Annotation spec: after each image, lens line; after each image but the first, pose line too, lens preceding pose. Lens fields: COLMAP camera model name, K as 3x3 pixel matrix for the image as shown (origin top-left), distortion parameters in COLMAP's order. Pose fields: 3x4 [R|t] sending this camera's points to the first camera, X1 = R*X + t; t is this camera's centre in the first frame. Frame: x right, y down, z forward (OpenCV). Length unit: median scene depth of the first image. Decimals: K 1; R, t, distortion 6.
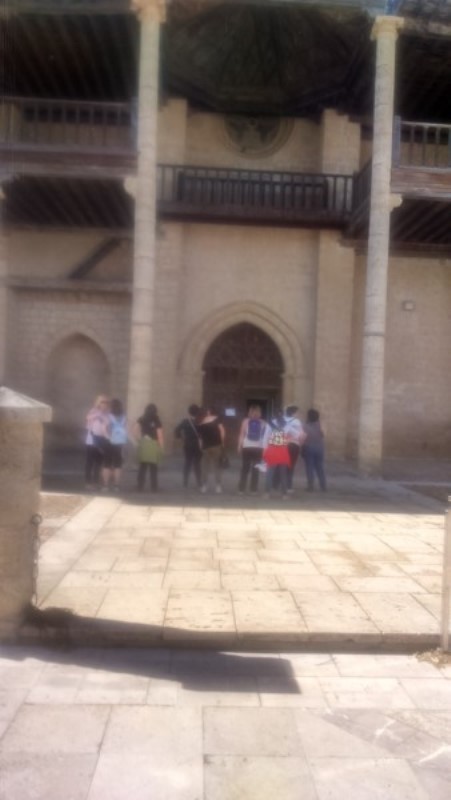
lens RADIAL K [[604.8, 0, 224.7], [0, 604.8, 401.1], [0, 0, 1]] dist [-0.005478, -0.000096]
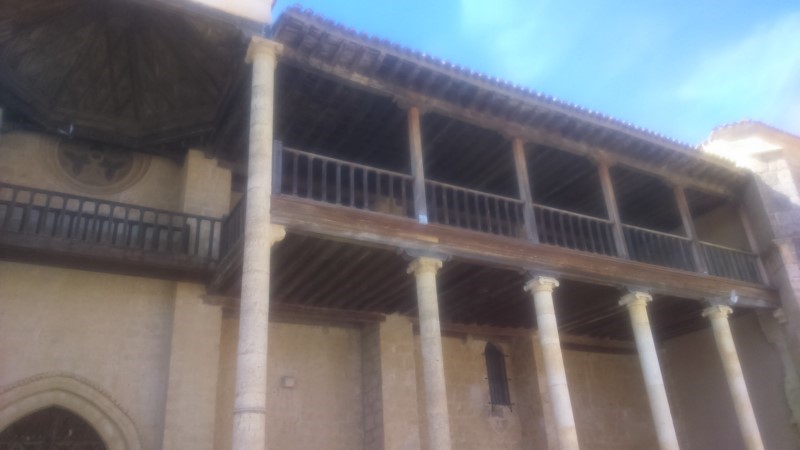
lens RADIAL K [[604.8, 0, 388.7], [0, 604.8, 248.3], [0, 0, 1]] dist [-0.005478, -0.000096]
pose [[0.888903, 0.099565, 0.447144, 0.048983], [0.089996, 0.919118, -0.383567, -0.001996], [-0.449168, 0.381195, 0.808046, 0.239764]]
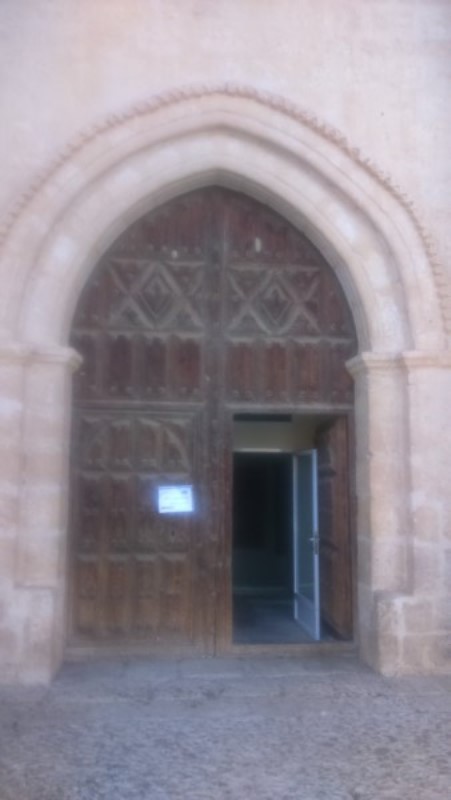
lens RADIAL K [[604.8, 0, 223.1], [0, 604.8, 400.5], [0, 0, 1]] dist [-0.005478, -0.000096]
pose [[0.999424, -0.023912, 0.024068, 0.027739], [0.026143, 0.994930, -0.097111, 0.000708], [-0.021624, 0.097684, 0.994983, 0.768682]]
